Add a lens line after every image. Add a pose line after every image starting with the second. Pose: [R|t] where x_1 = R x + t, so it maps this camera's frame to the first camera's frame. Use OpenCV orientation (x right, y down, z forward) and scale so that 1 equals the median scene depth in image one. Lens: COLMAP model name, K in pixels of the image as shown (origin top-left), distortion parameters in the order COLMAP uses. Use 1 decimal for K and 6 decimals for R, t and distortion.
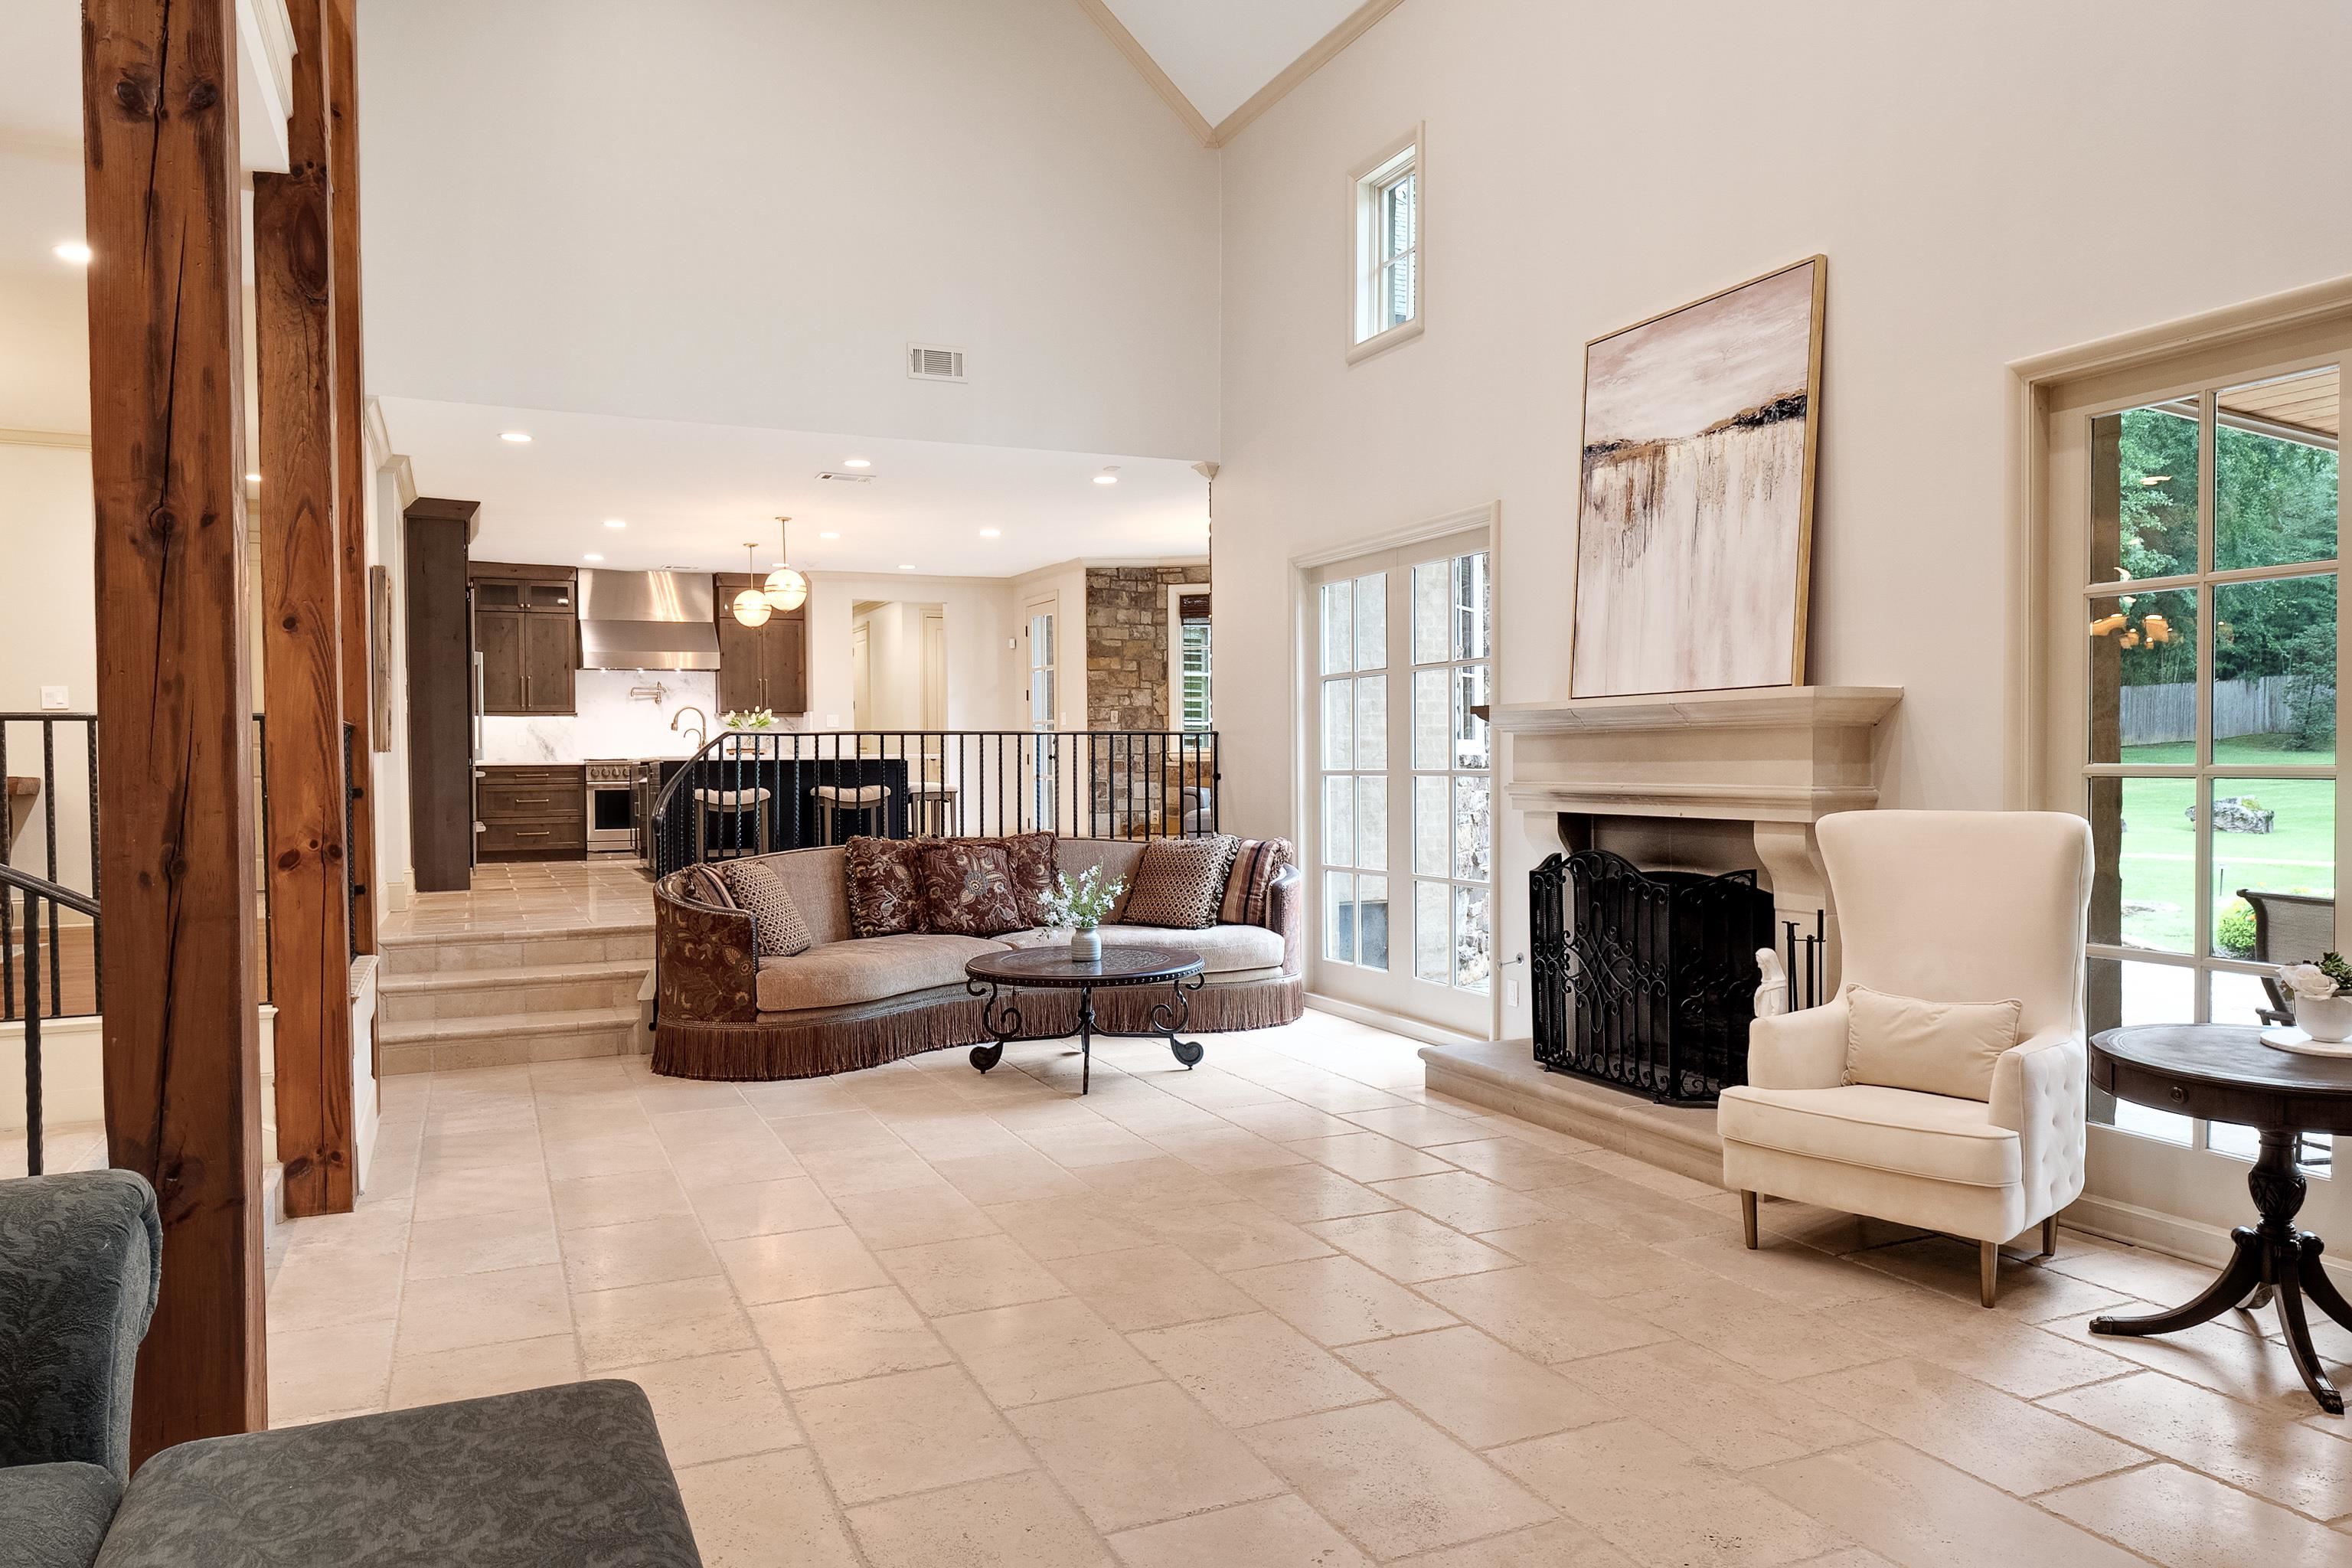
lens RADIAL K [[1585.3, 0, 1176.0], [0, 1585.3, 784.0], [0, 0, 1]] dist [0.004544, -0.001025]
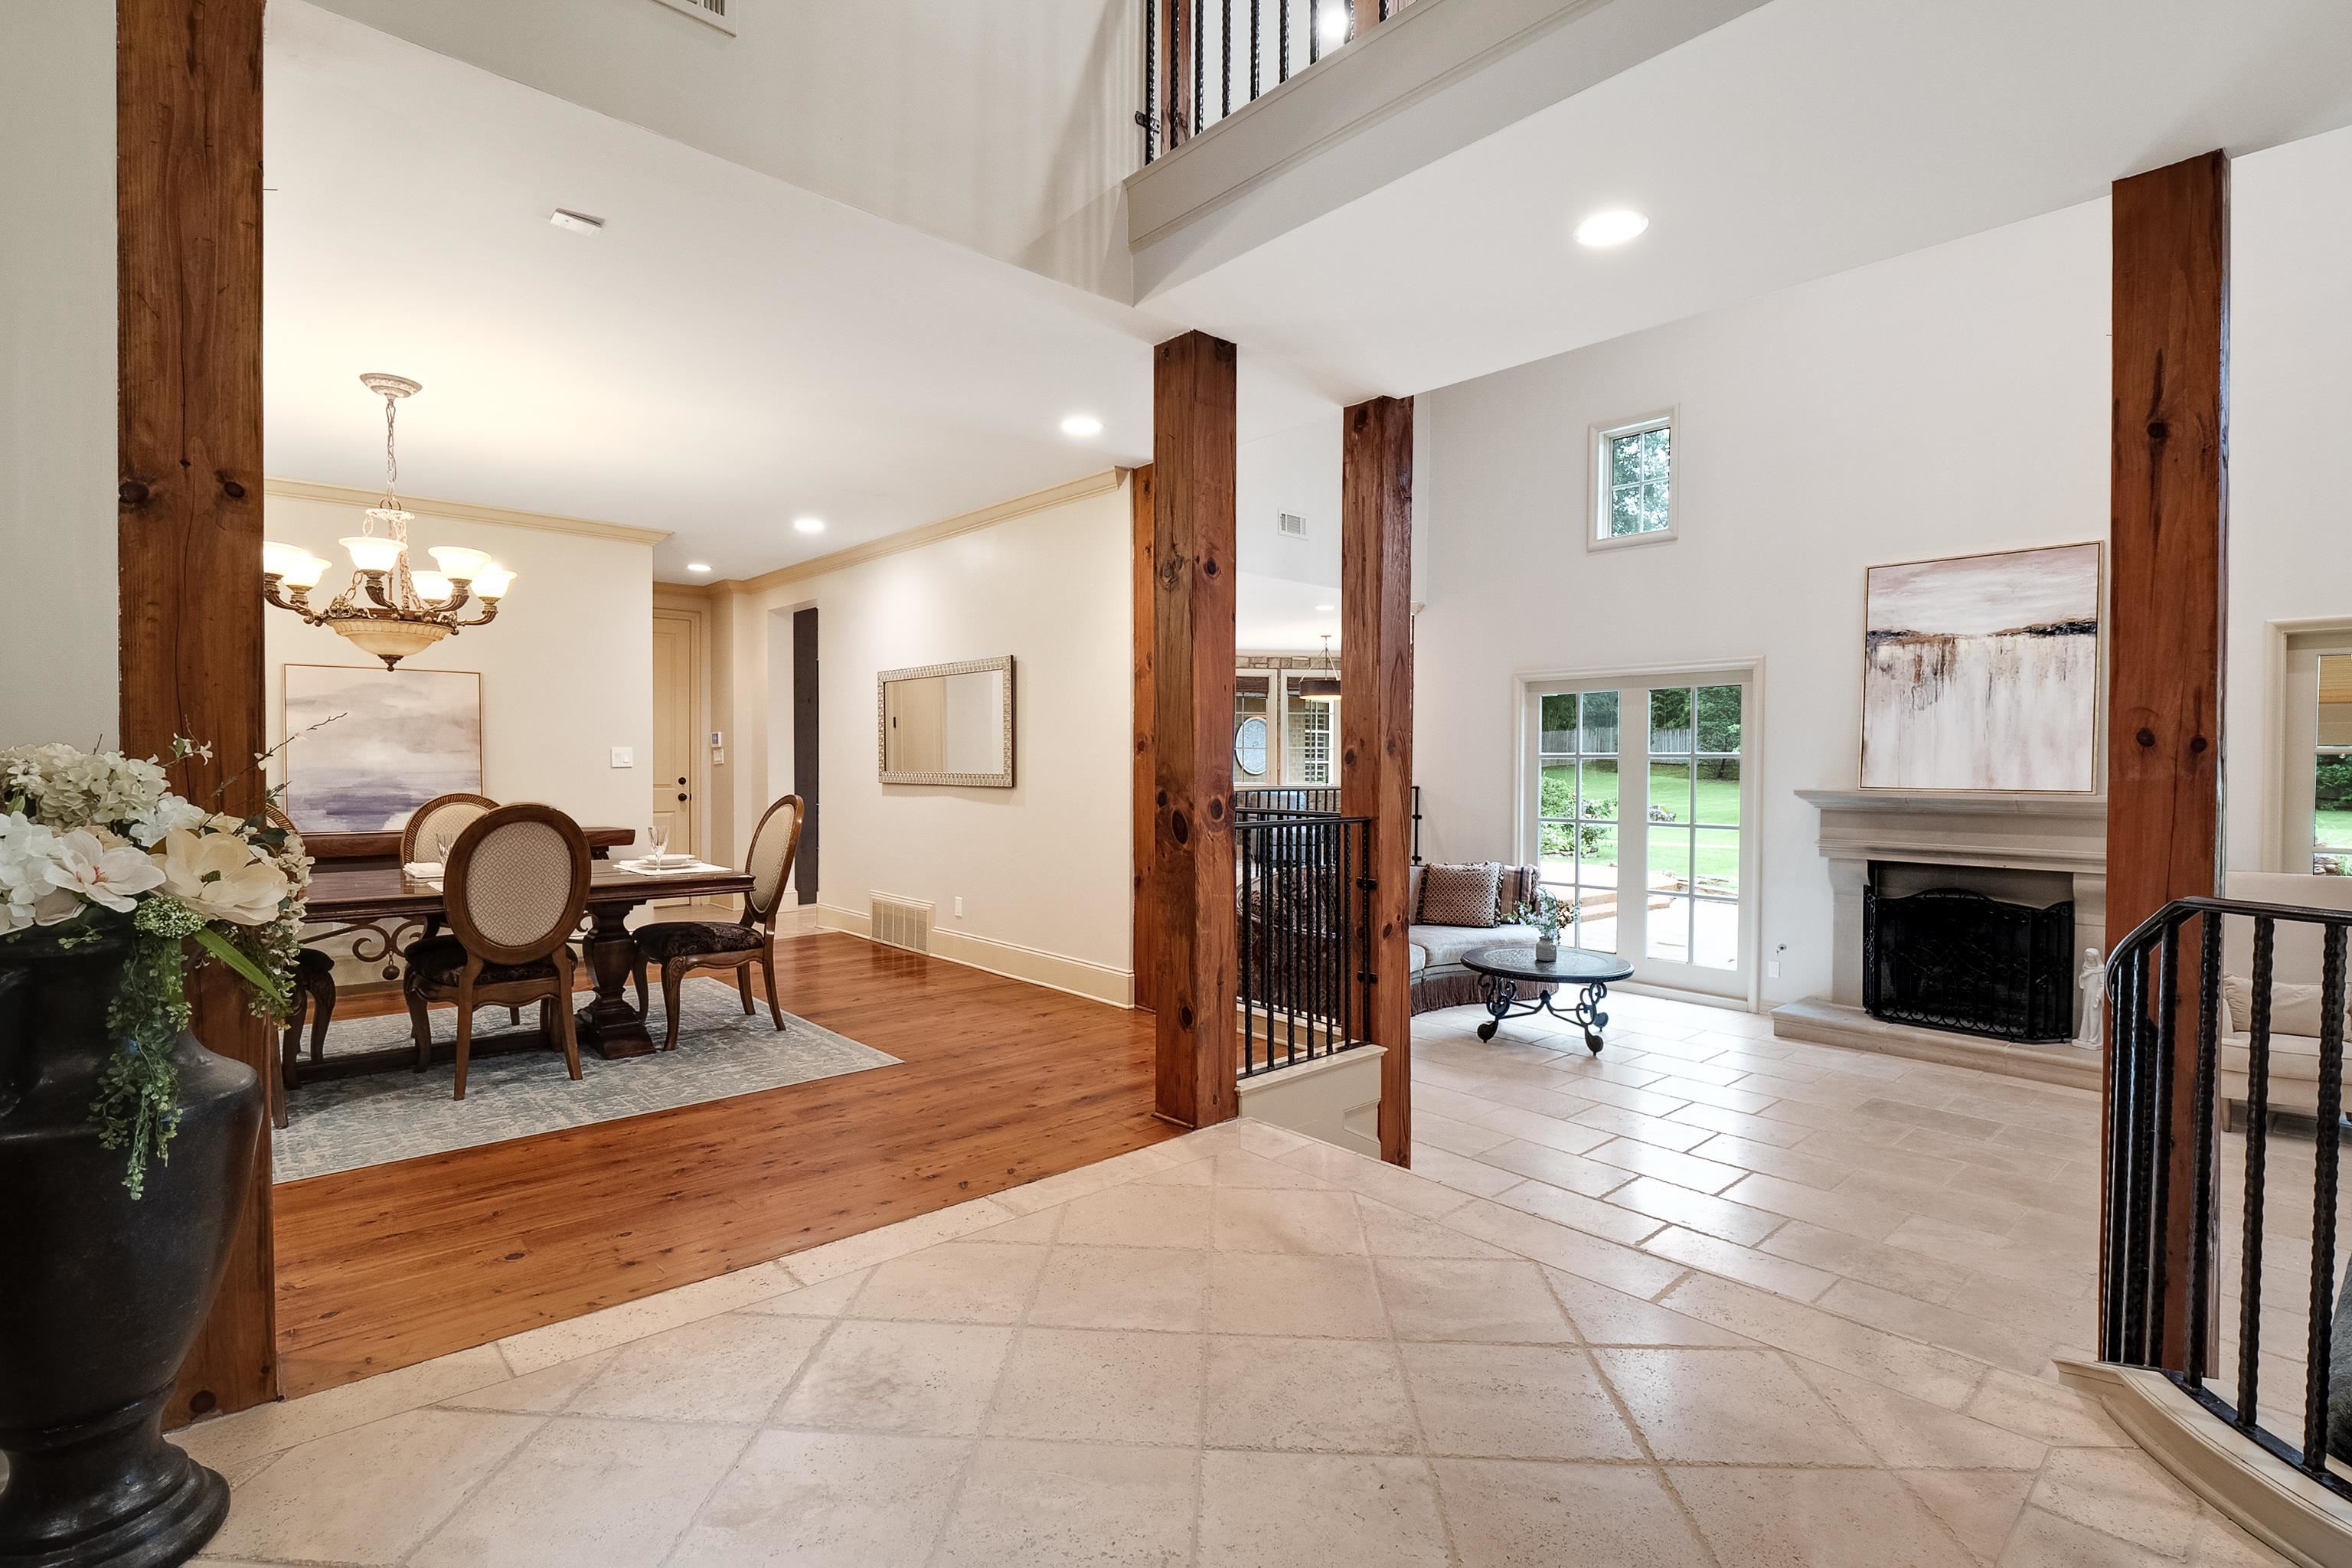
lens RADIAL K [[1107.3, 0, 1171.7], [0, 1107.3, 776.2], [0, 0, 1]] dist [-0.009620, -0.001144]
pose [[0.952719, 0.009874, 0.303694, -0.801003], [-0.009102, 0.999951, -0.003956, -0.058112], [-0.303718, 0.001005, 0.952762, 0.158104]]
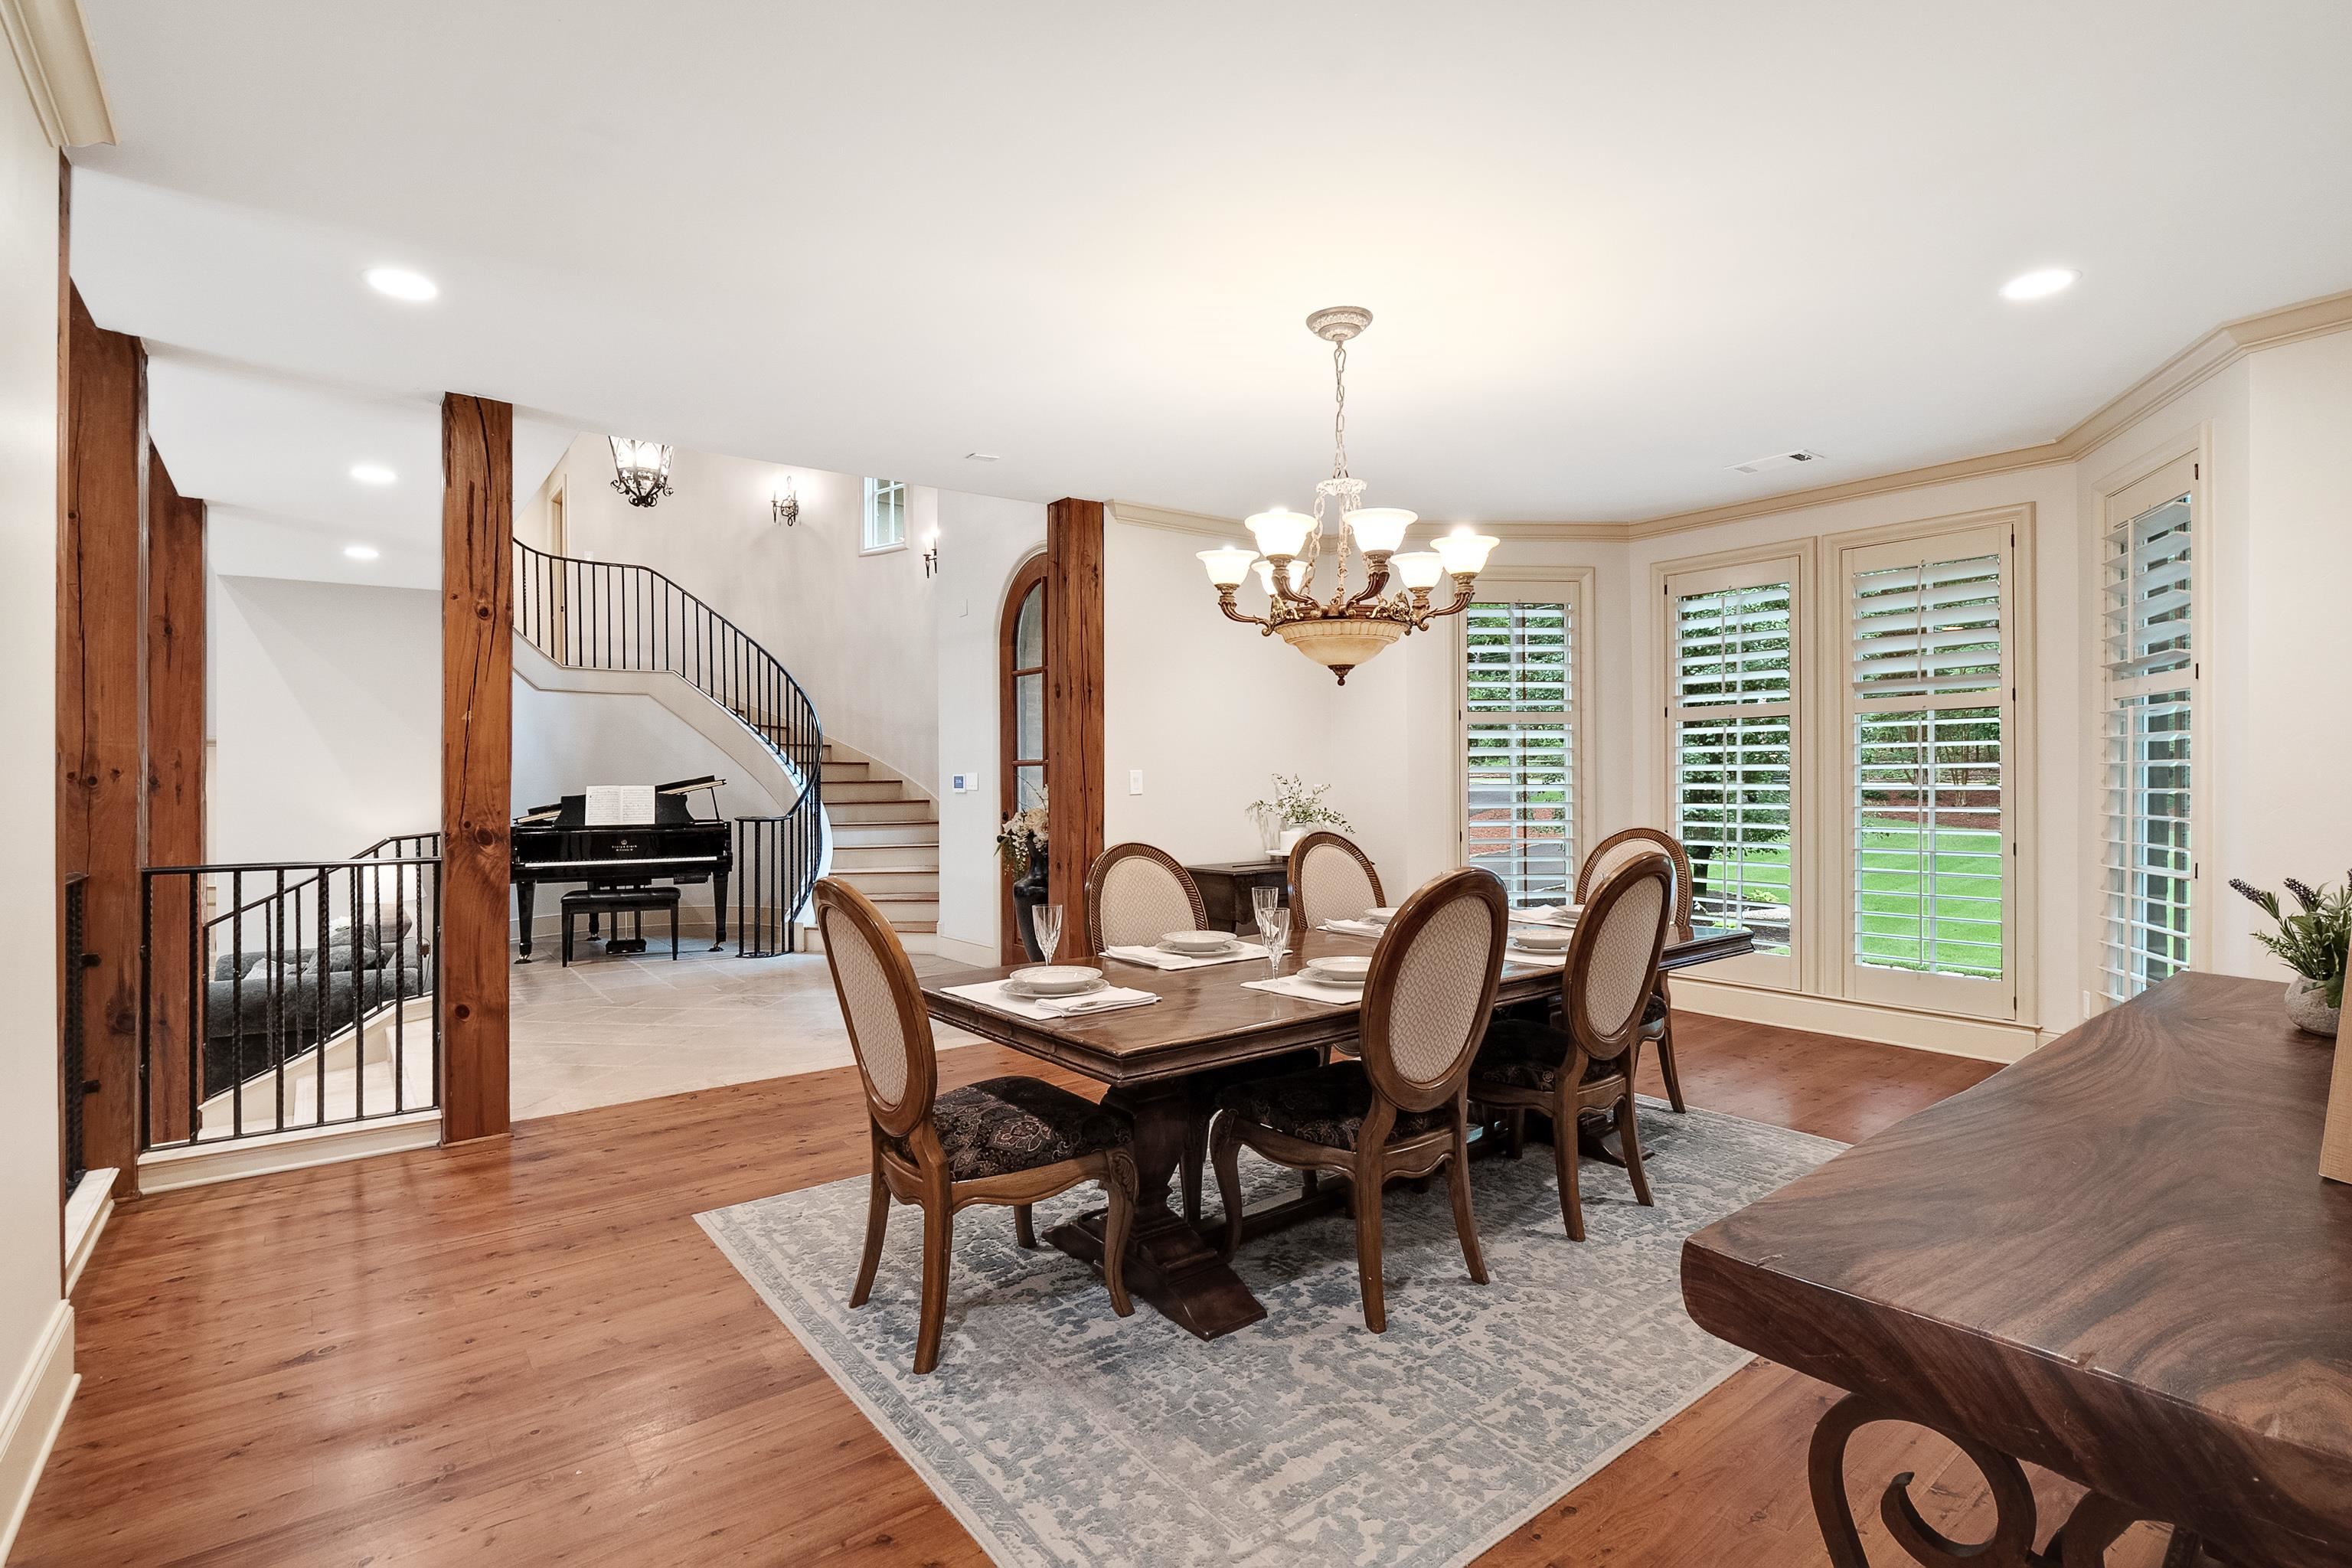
lens RADIAL K [[1101.5, 0, 1173.9], [0, 1101.5, 775.8], [0, 0, 1]] dist [-0.001883, -0.000486]
pose [[-0.970256, 0.015260, -0.241600, -0.845350], [0.012209, 0.999826, 0.014121, -0.086036], [0.241773, 0.010751, -0.970273, 1.483308]]
